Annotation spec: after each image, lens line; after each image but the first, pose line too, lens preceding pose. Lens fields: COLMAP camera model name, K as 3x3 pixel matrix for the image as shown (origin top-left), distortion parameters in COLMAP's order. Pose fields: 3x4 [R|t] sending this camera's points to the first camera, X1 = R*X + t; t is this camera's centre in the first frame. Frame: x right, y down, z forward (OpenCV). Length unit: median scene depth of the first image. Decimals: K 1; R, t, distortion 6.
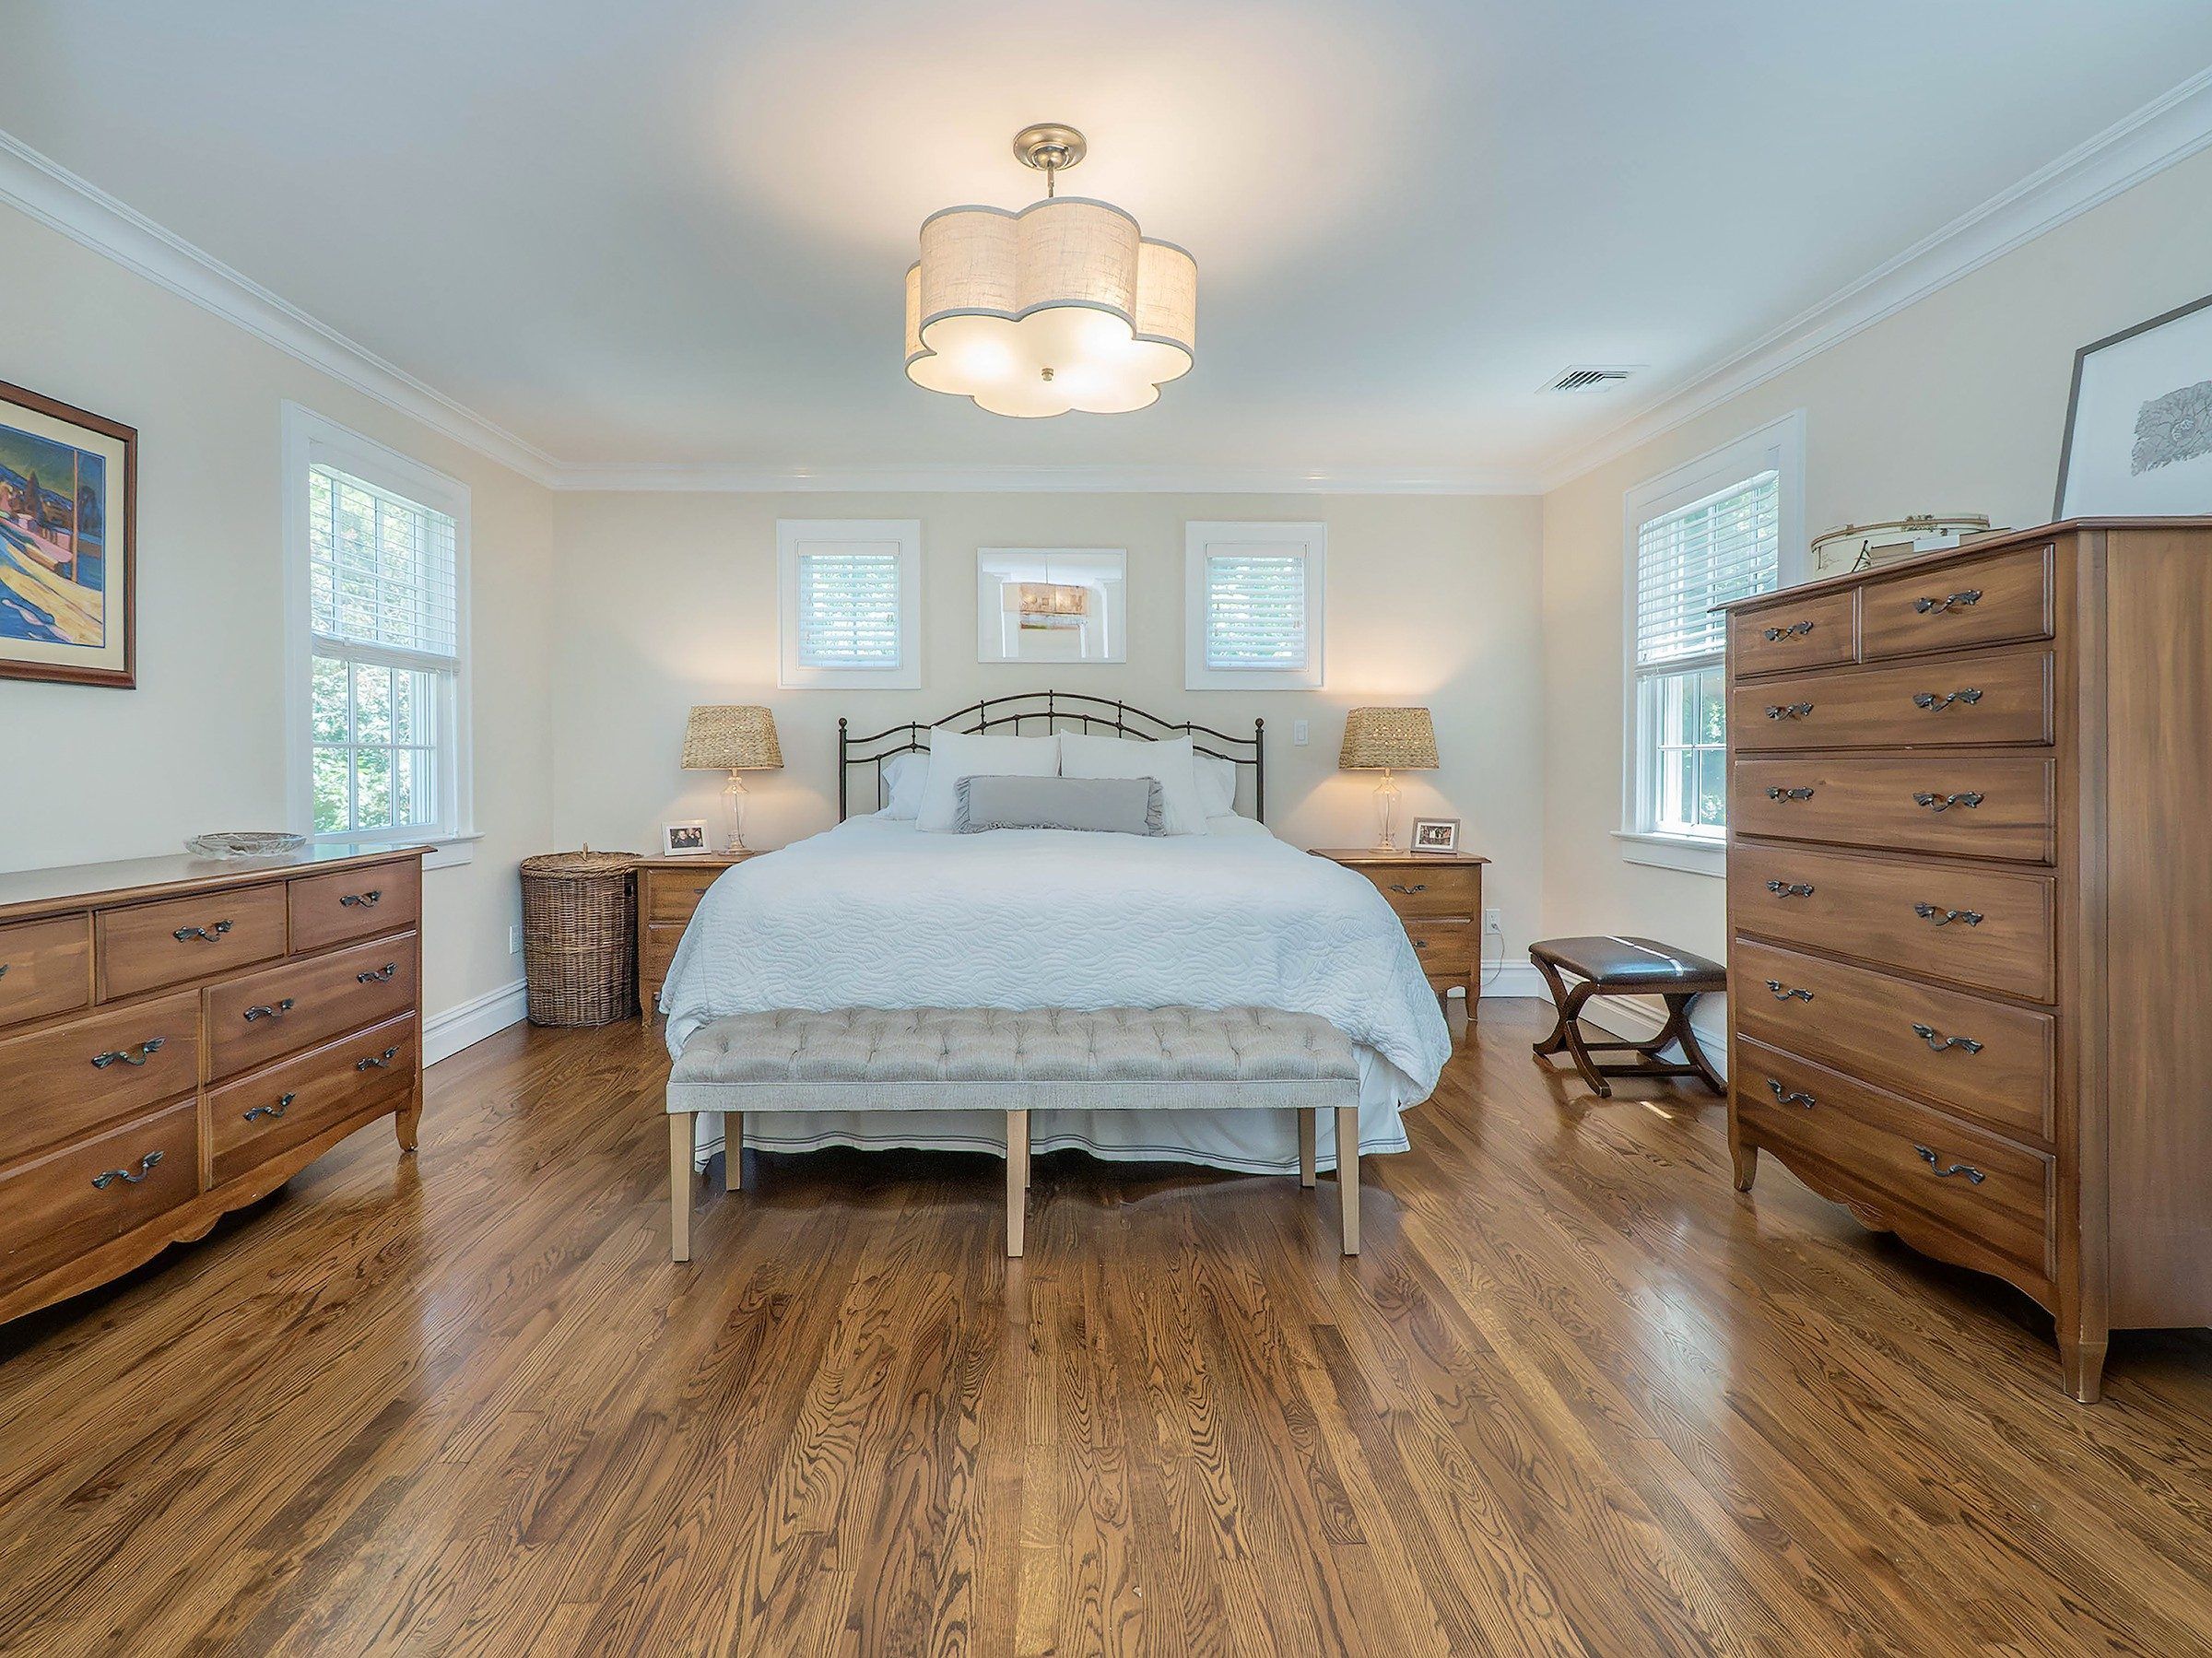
lens RADIAL K [[1156.8, 0, 1024.8], [0, 1156.8, 788.7], [0, 0, 1]] dist [0.016692, -0.011165]
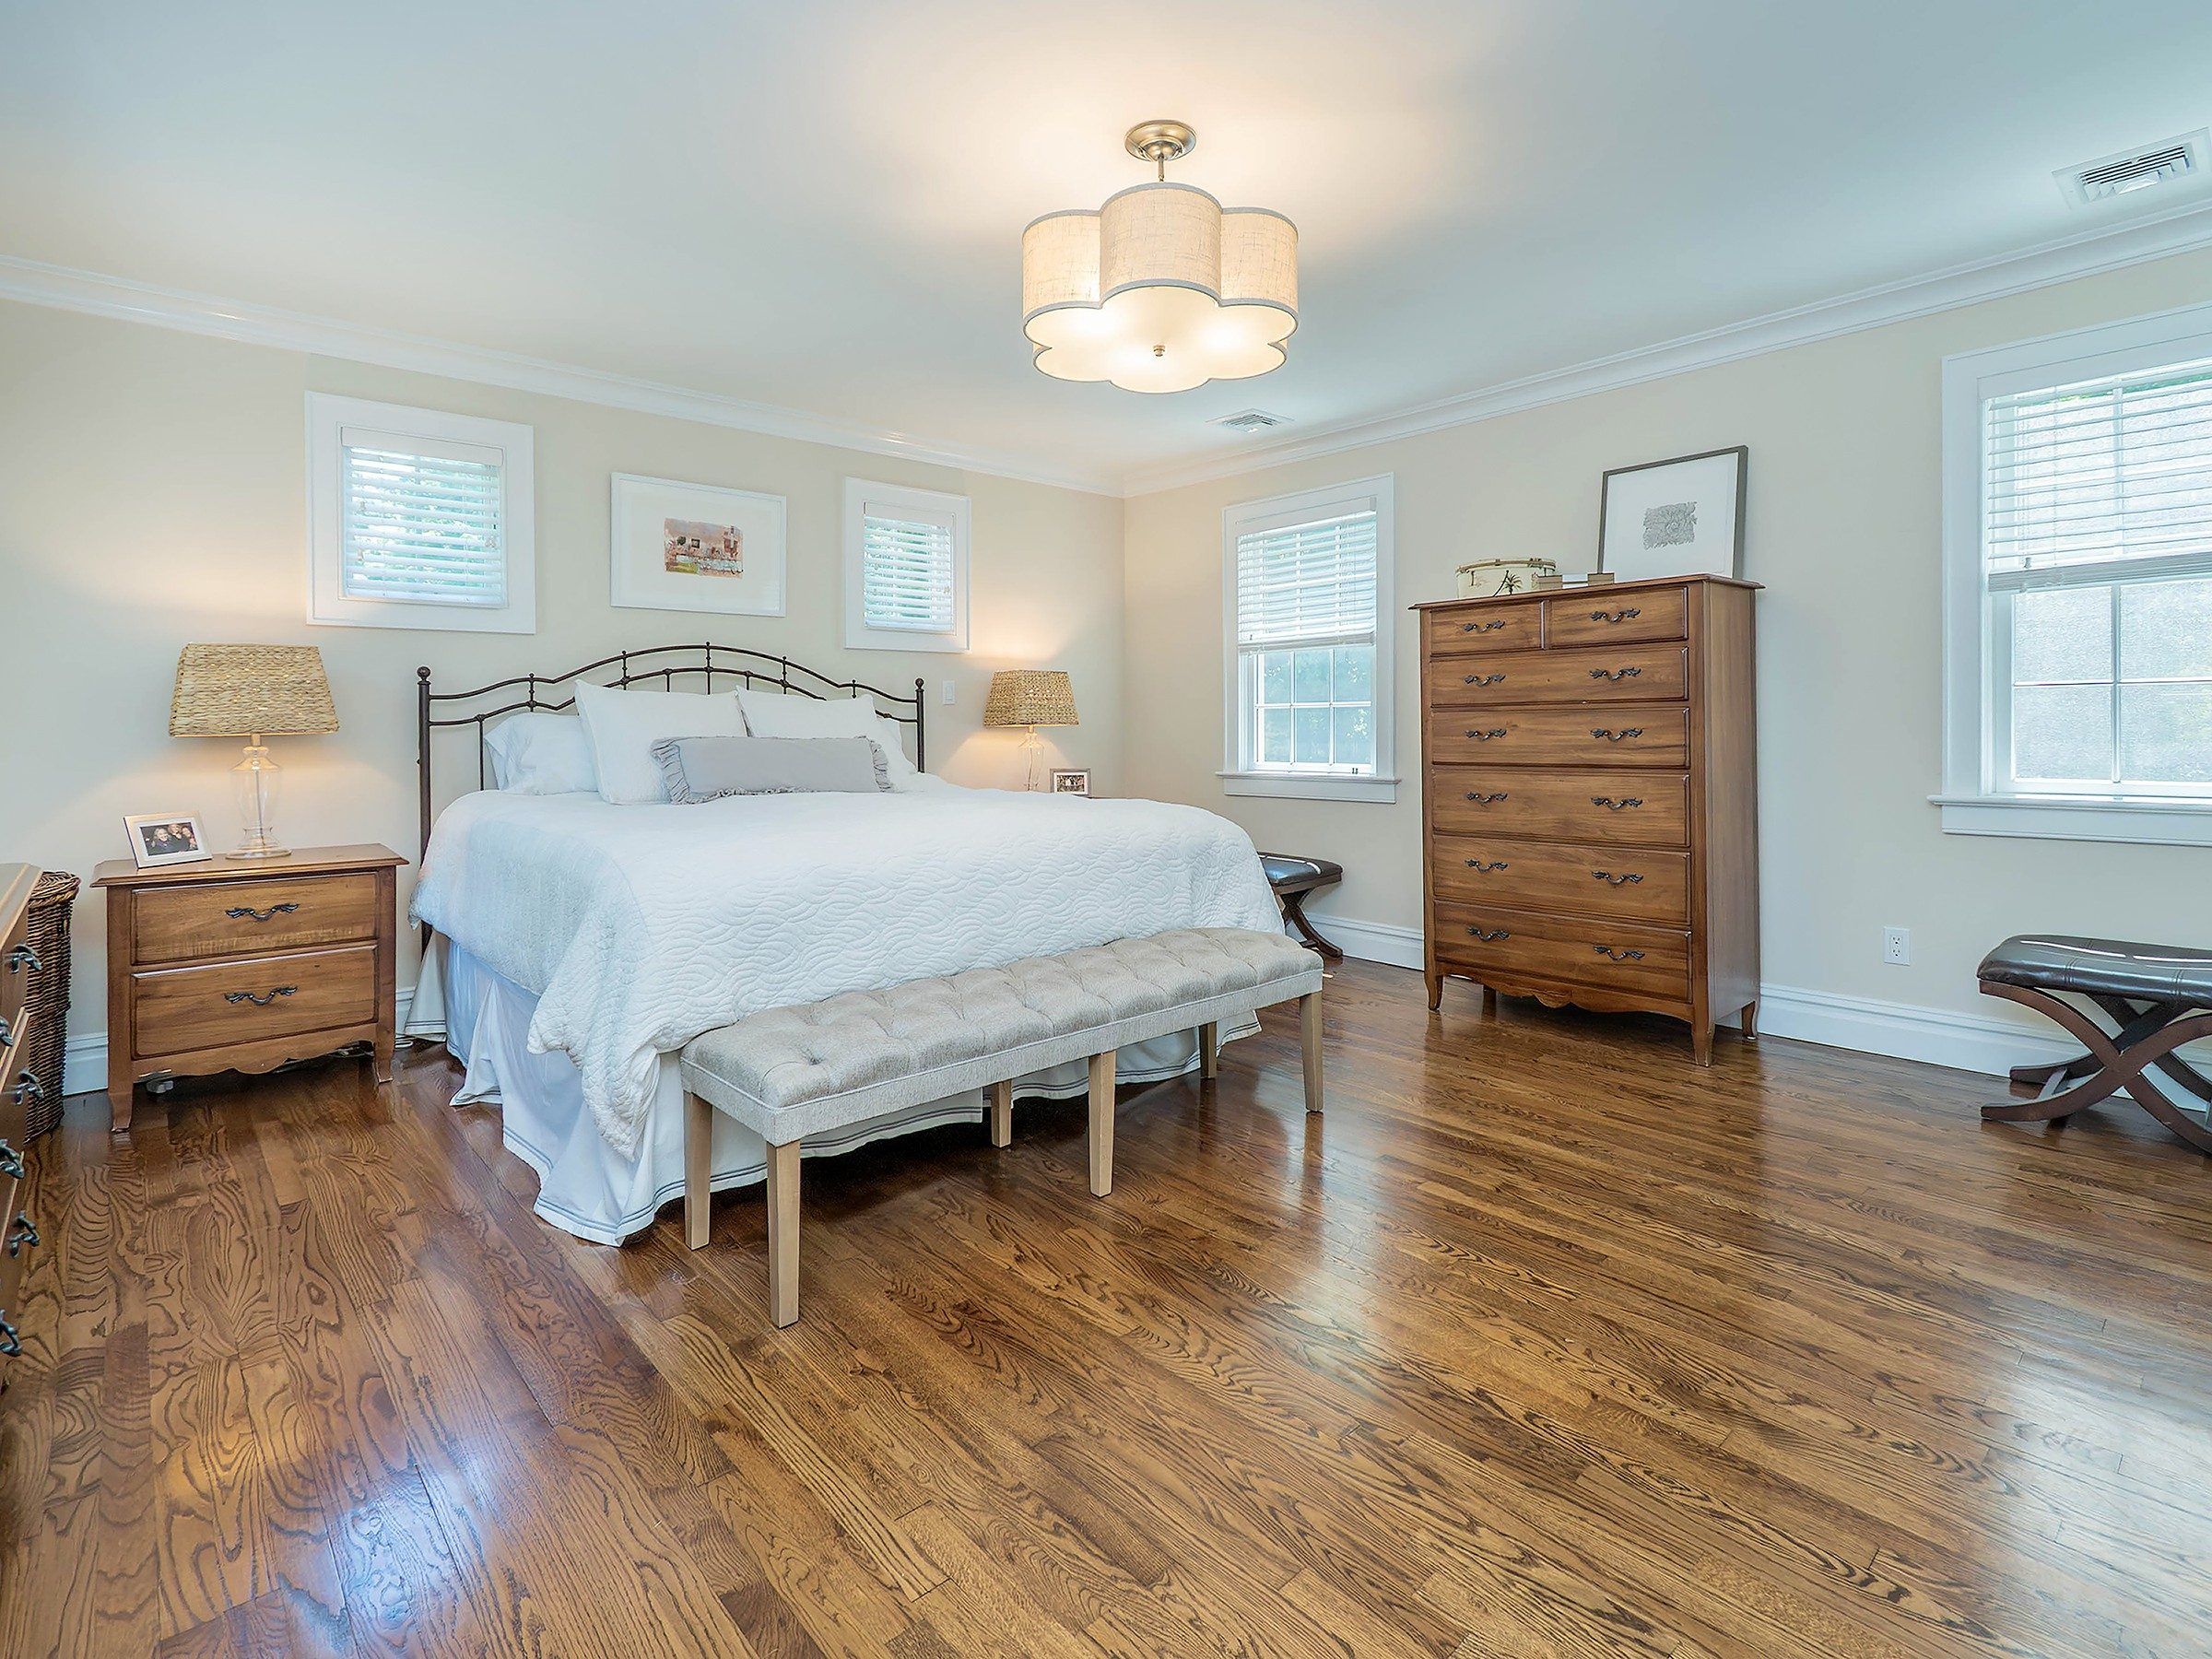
lens RADIAL K [[1124.3, 0, 1189.1], [0, 1124.3, 740.2], [0, 0, 1]] dist [0.014082, -0.009468]
pose [[0.714408, -0.018388, 0.699488, -0.643009], [0.026951, 0.999636, -0.001248, 0.004132], [-0.699210, 0.019744, 0.714643, 0.225952]]
